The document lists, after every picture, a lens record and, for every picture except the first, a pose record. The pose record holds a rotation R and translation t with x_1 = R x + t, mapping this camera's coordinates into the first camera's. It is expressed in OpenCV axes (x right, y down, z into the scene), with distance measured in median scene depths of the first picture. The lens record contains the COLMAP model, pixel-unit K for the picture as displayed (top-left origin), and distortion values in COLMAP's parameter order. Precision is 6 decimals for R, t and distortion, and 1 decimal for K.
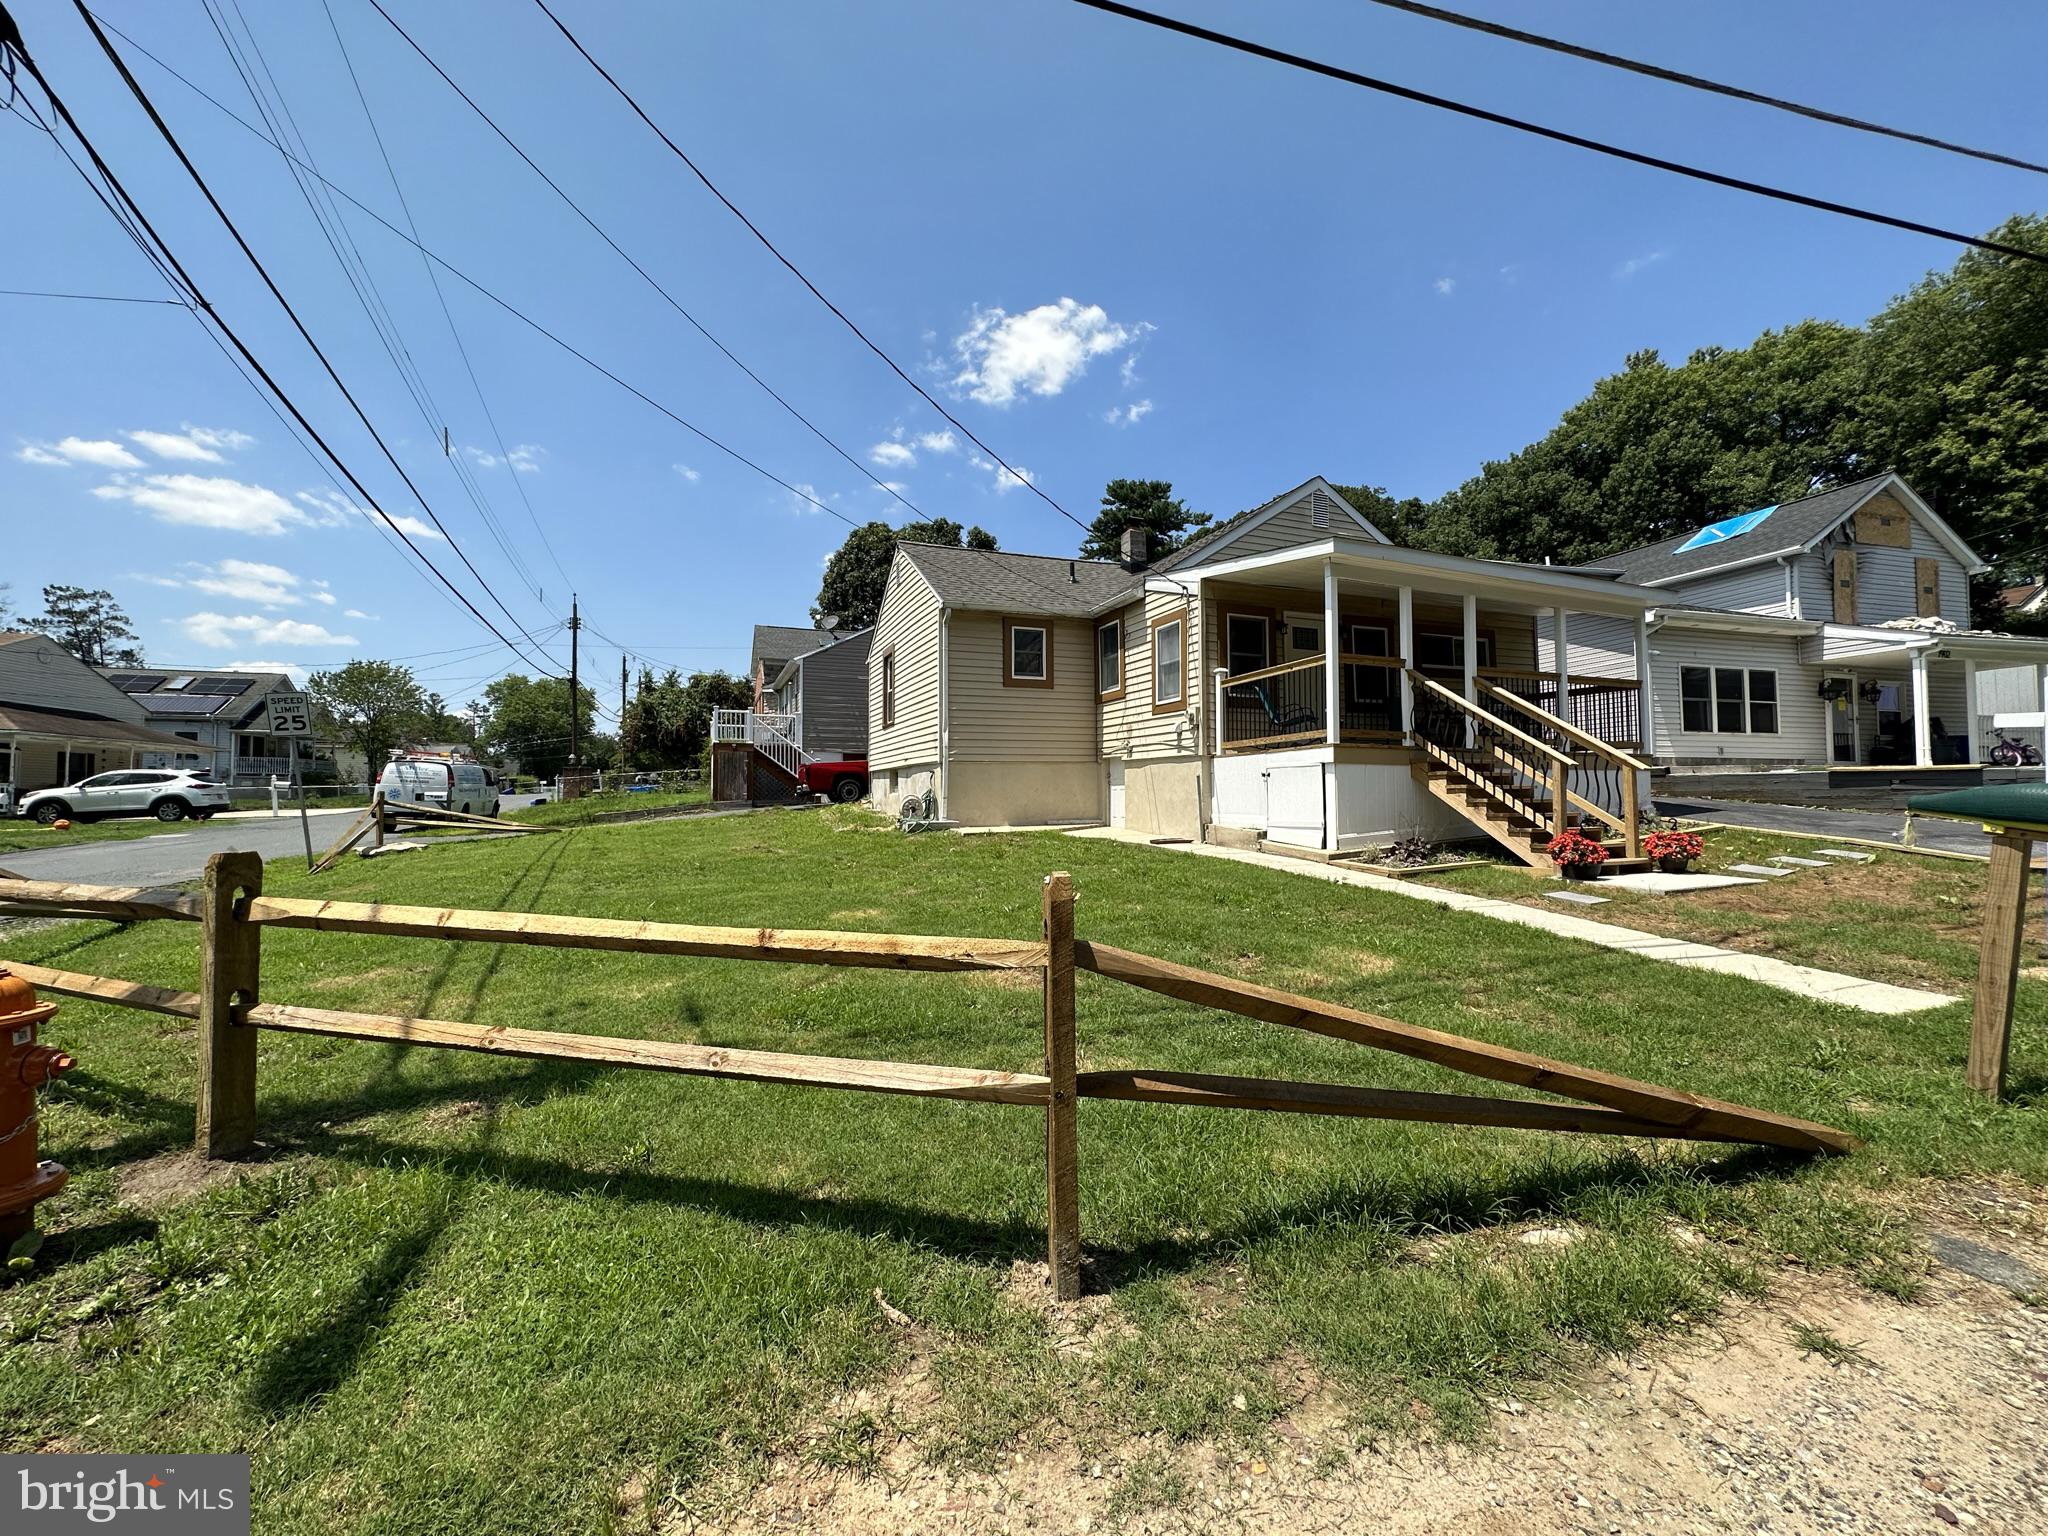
lens RADIAL K [[824.7, 0, 1024.0], [0, 824.7, 768.0], [0, 0, 1]] dist [0.013181, 0.000181]
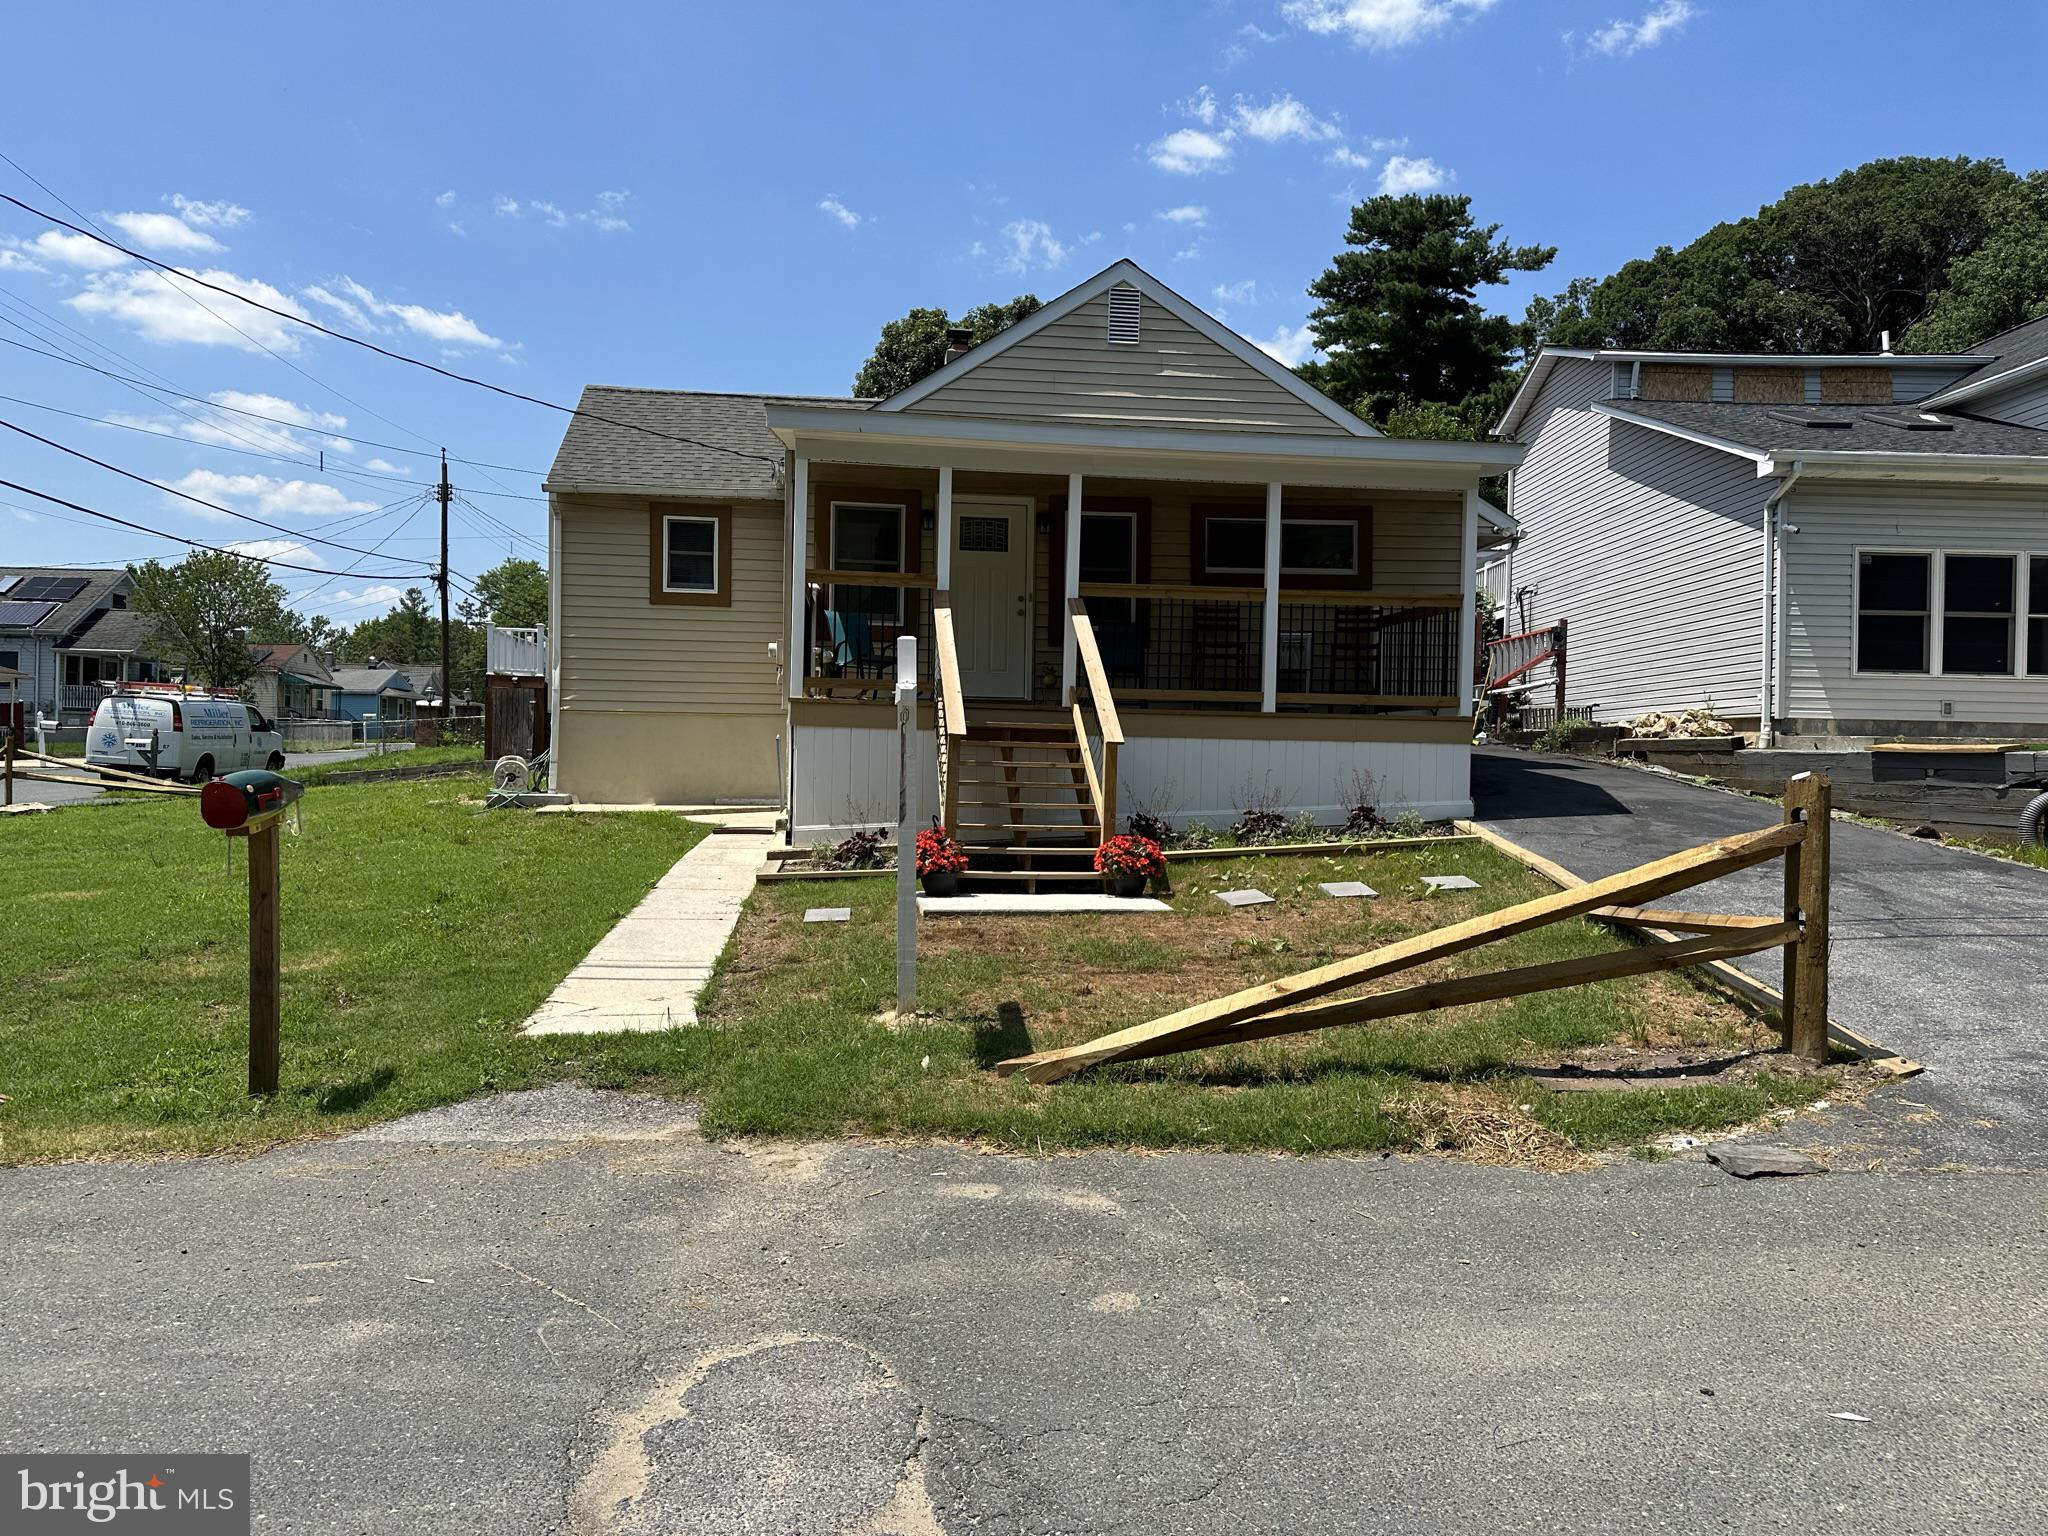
lens RADIAL K [[1435.6, 0, 1024.0], [0, 1435.6, 768.0], [0, 0, 1]] dist [0.114707, -0.140655]
pose [[0.964483, 0.023814, -0.263068, 0.384002], [-0.012979, 0.998997, 0.042848, -0.011192], [0.263824, -0.037912, 0.963825, -0.059271]]
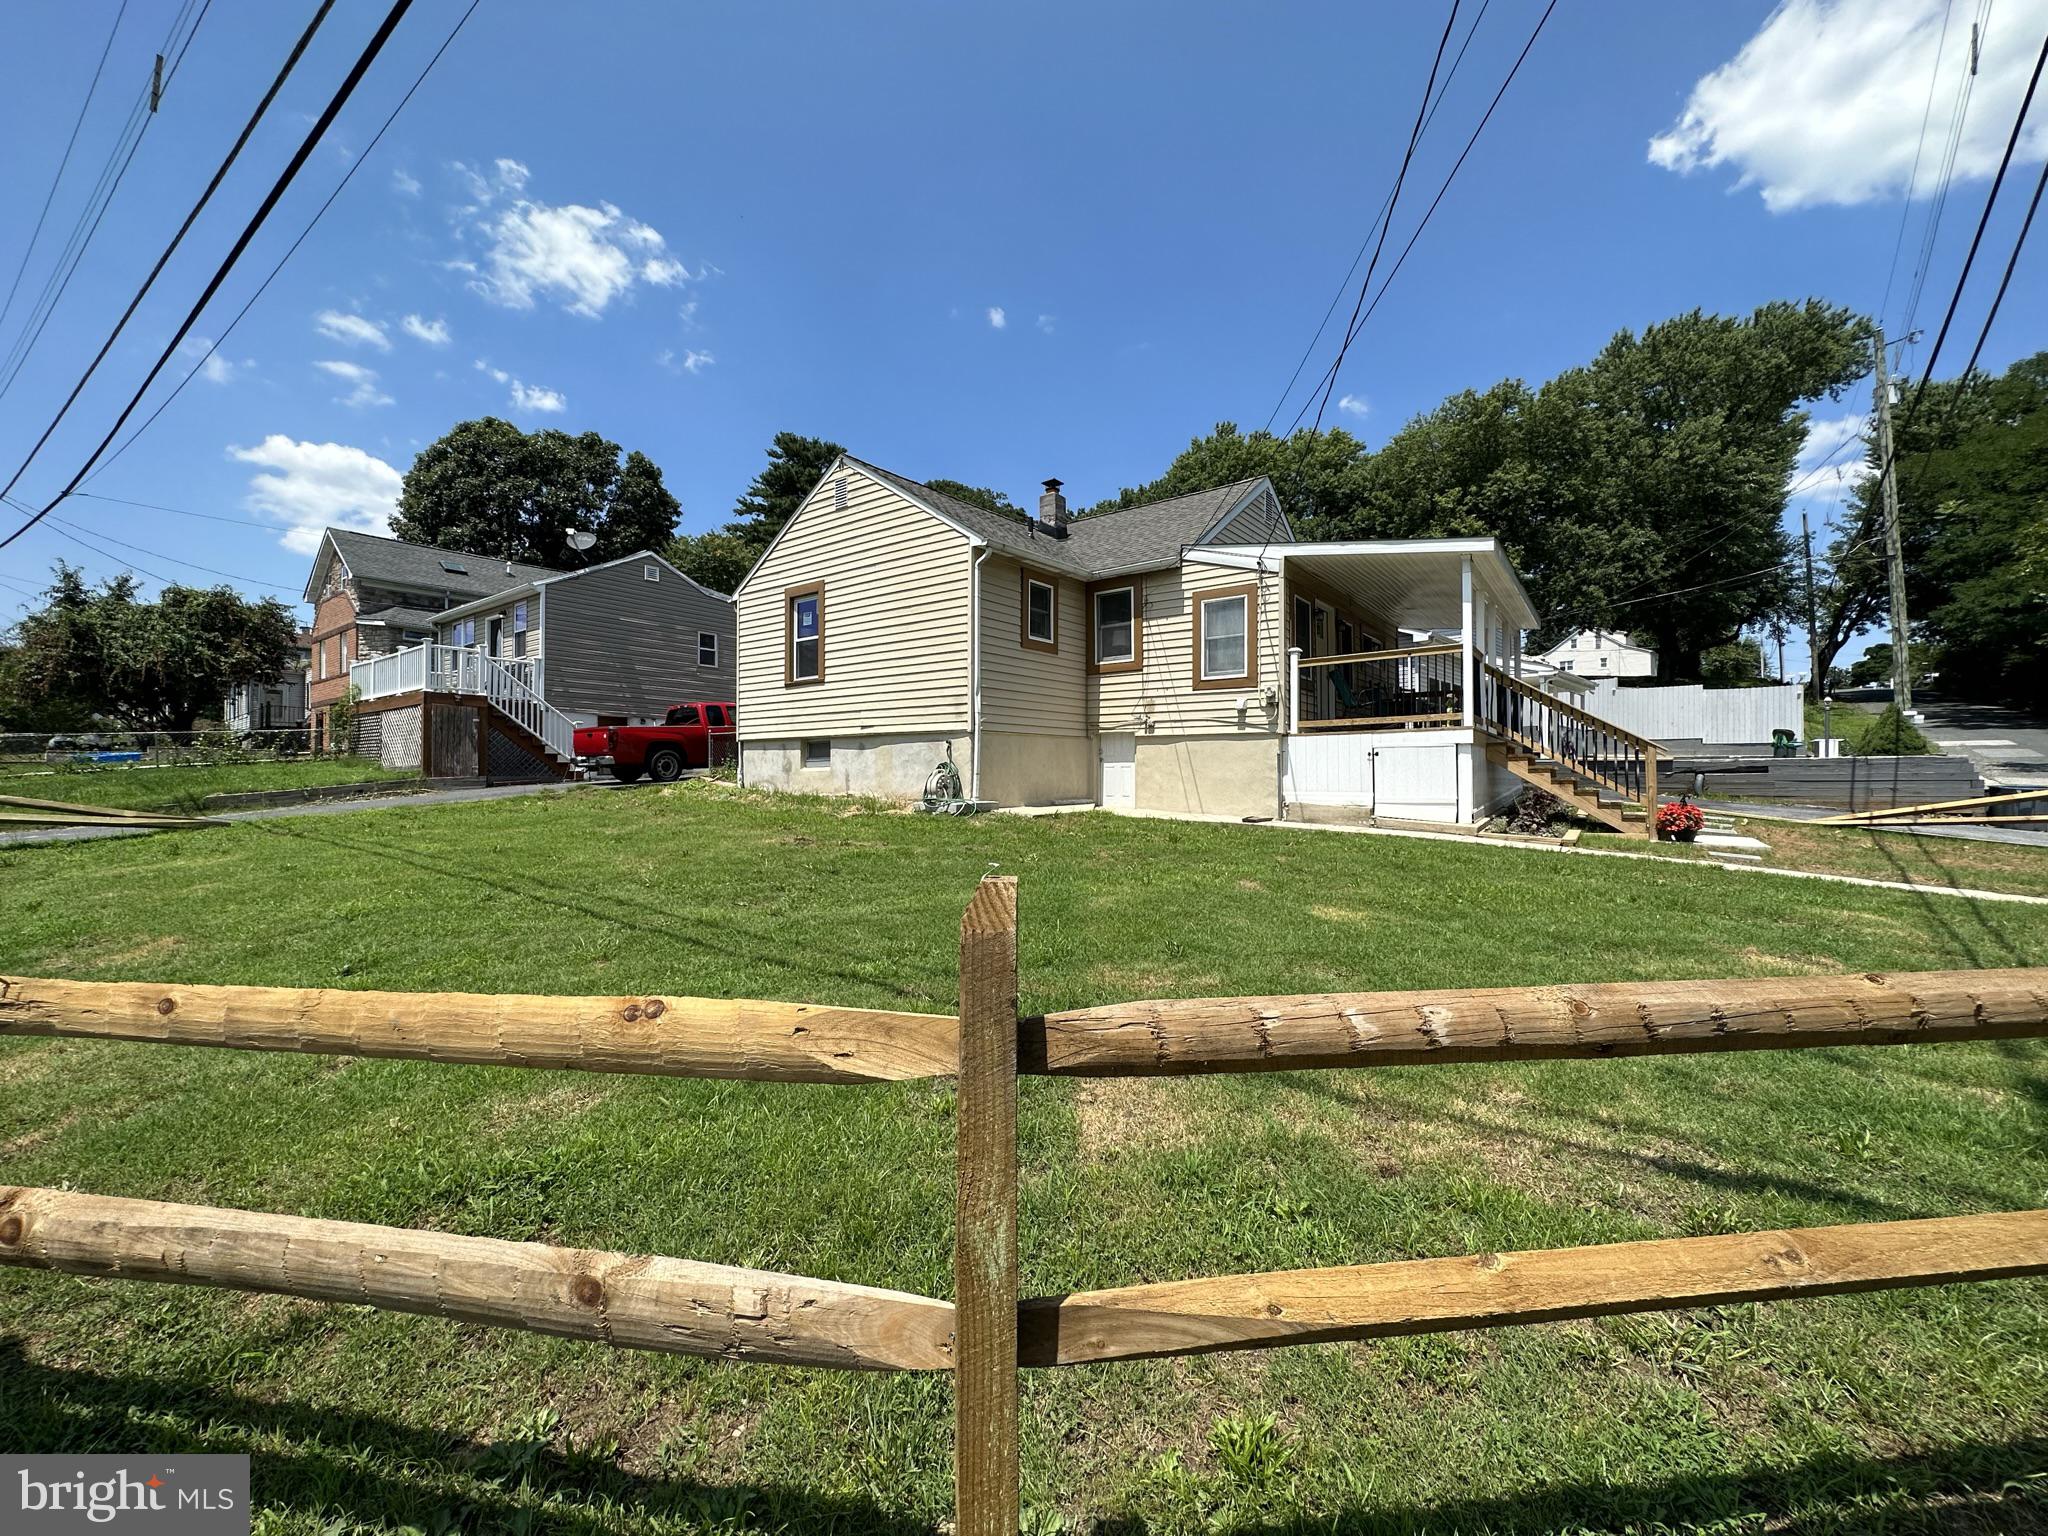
lens RADIAL K [[824.7, 0, 1024.0], [0, 824.7, 768.0], [0, 0, 1]] dist [0.013181, 0.000181]
pose [[0.862798, 0.012433, 0.505396, -0.296062], [-0.023761, 0.999590, 0.015974, 0.009598], [-0.504990, -0.025791, 0.862740, 0.153890]]
